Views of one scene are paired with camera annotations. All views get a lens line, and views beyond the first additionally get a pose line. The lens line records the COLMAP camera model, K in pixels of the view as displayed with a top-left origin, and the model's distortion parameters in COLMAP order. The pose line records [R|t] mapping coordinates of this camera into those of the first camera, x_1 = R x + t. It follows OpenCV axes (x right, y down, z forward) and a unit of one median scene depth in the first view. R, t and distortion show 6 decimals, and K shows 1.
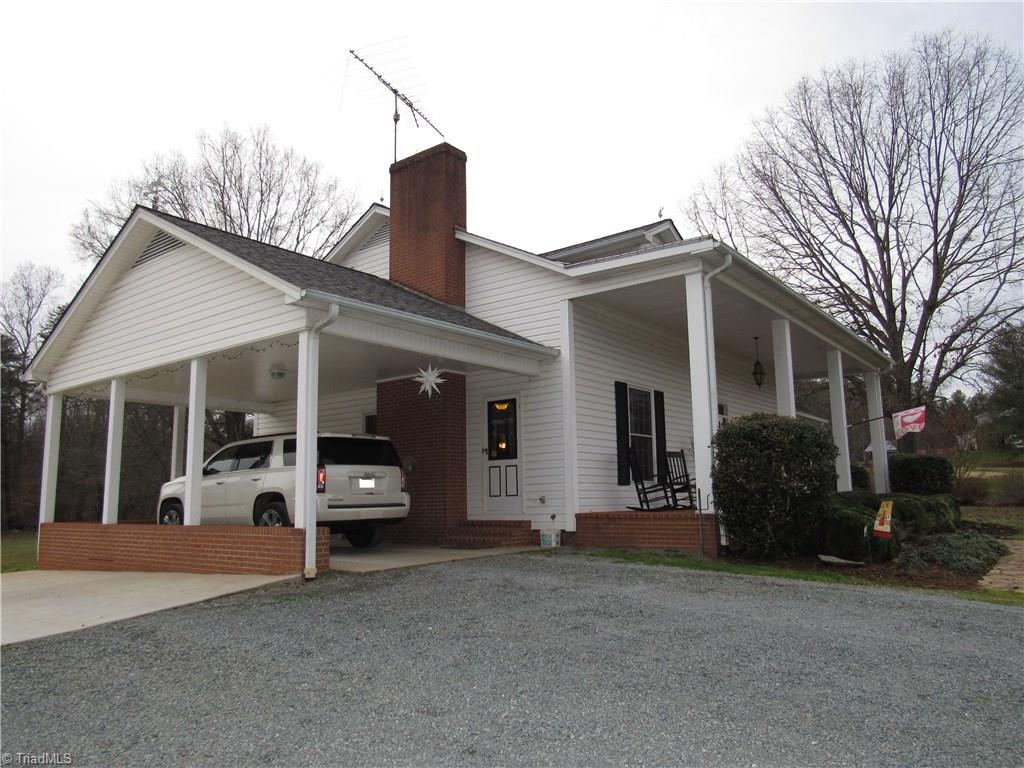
lens RADIAL K [[733.5, 0, 509.6], [0, 733.5, 375.0], [0, 0, 1]] dist [-0.029064, 0.009072]
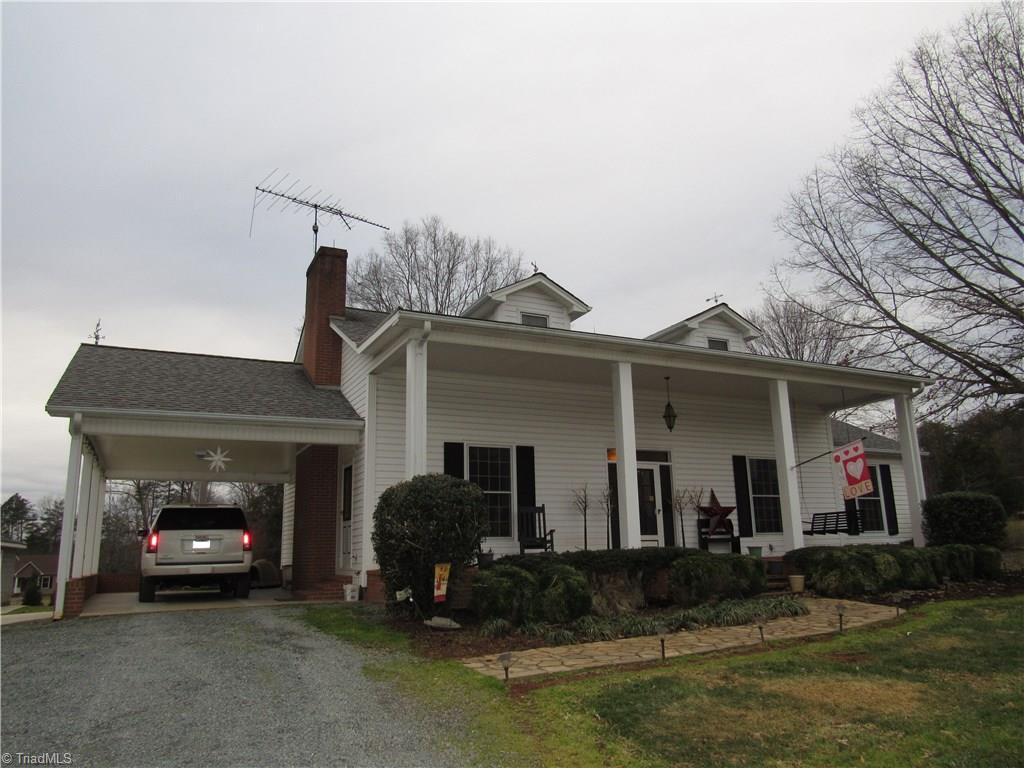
lens RADIAL K [[733.5, 0, 512.6], [0, 733.5, 380.0], [0, 0, 1]] dist [-0.029064, 0.009072]
pose [[0.898361, -0.107773, -0.425832, 0.658003], [0.082630, 0.993590, -0.077144, 0.008643], [0.431416, 0.034116, 0.901508, 0.088840]]
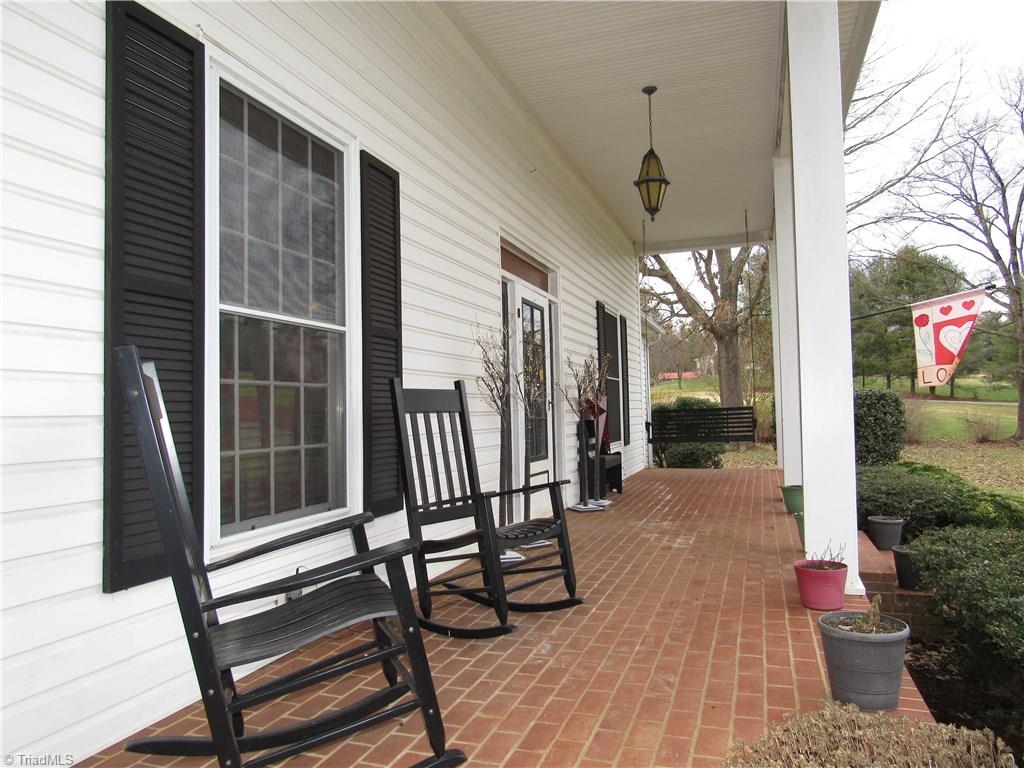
lens RADIAL K [[733.5, 0, 512.2], [0, 733.5, 376.2], [0, 0, 1]] dist [-0.029064, 0.009072]
pose [[0.943690, 0.007456, 0.330748, 0.170045], [-0.044241, 0.993611, 0.103829, 0.073425], [-0.327860, -0.112615, 0.937990, 0.764244]]
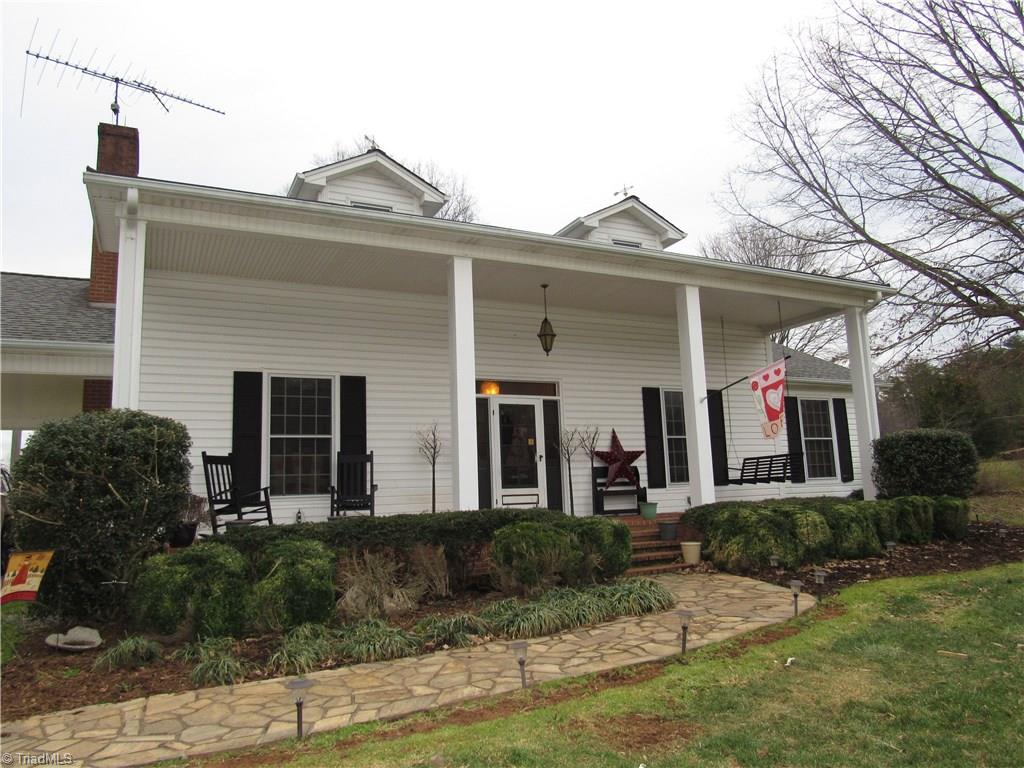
lens RADIAL K [[733.5, 0, 512.6], [0, 733.5, 382.4], [0, 0, 1]] dist [-0.029064, 0.009072]
pose [[0.901867, -0.088357, -0.422881, 0.712935], [0.096757, 0.995307, -0.001608, 0.048288], [0.421039, -0.039466, 0.906184, 0.395151]]
